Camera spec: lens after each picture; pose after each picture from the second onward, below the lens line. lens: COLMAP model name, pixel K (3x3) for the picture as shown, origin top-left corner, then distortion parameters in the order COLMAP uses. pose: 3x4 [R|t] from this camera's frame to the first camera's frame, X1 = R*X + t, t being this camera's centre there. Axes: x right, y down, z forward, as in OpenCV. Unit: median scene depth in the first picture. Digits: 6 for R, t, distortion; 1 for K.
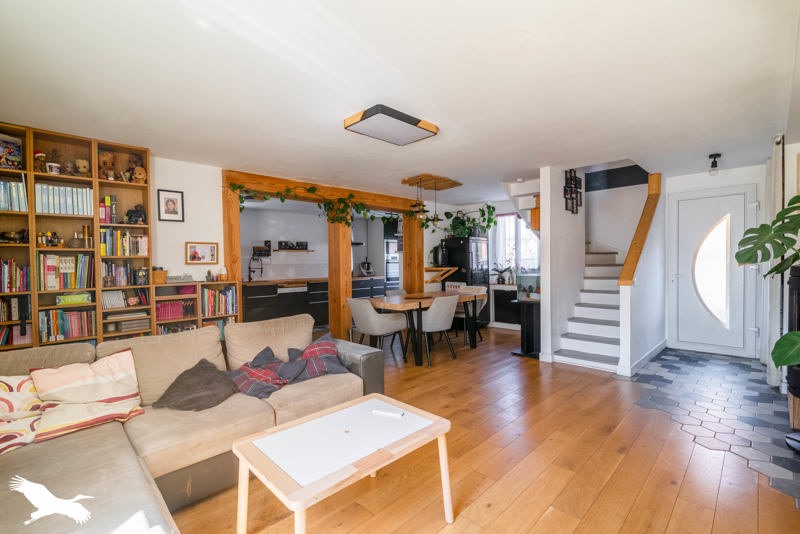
lens RADIAL K [[366.8, 0, 400.6], [0, 366.8, 270.7], [0, 0, 1]] dist [-0.003646, -0.000116]
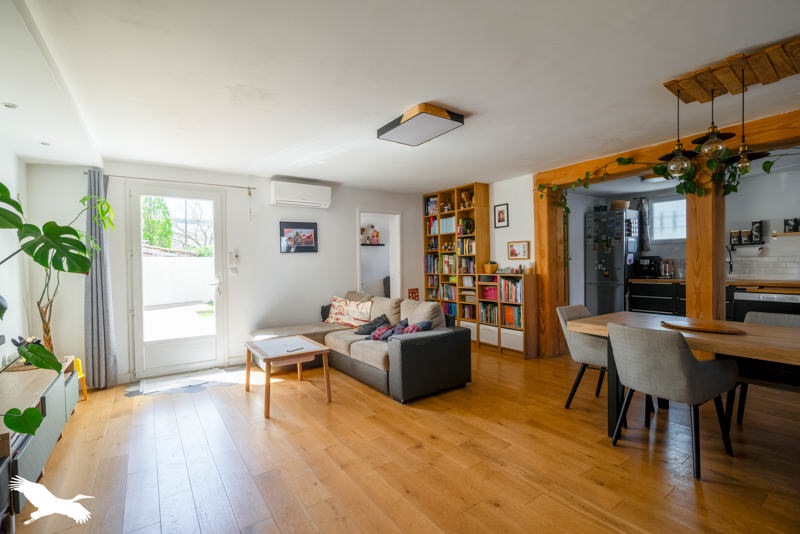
lens RADIAL K [[366.8, 0, 399.8], [0, 366.8, 267.2], [0, 0, 1]] dist [-0.003646, -0.000116]
pose [[-0.179174, 0.027633, -0.983429, 0.771185], [-0.003732, 0.999579, 0.028767, -0.027113], [0.983810, 0.008825, -0.178996, 0.882247]]
